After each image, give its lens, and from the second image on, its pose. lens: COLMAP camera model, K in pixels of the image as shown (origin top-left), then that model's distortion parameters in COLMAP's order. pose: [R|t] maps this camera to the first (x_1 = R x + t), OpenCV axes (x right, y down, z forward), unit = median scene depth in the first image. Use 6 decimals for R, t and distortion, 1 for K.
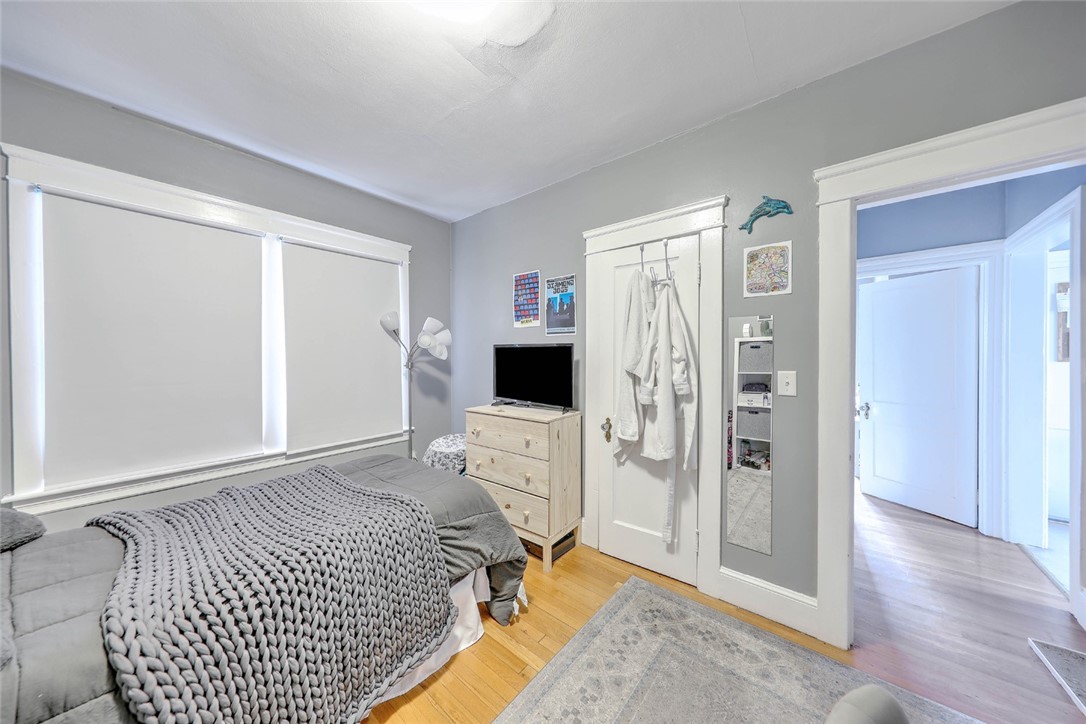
lens RADIAL K [[357.5, 0, 538.5], [0, 357.5, 355.4], [0, 0, 1]] dist [-0.001294, -0.000045]
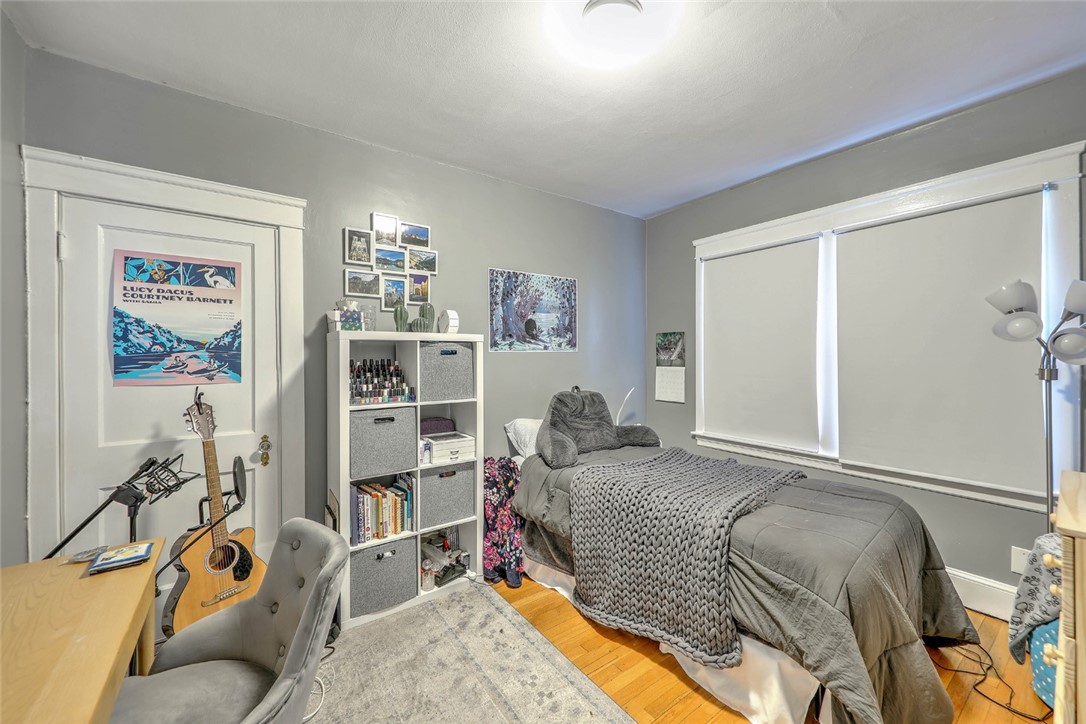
lens RADIAL K [[423.7, 0, 540.4], [0, 423.7, 358.5], [0, 0, 1]] dist [0.001642, 0.000117]
pose [[-0.260455, 0.008566, -0.965448, 0.756805], [-0.002286, 0.999952, 0.009488, -0.001190], [0.965483, 0.004678, -0.260423, 0.724231]]
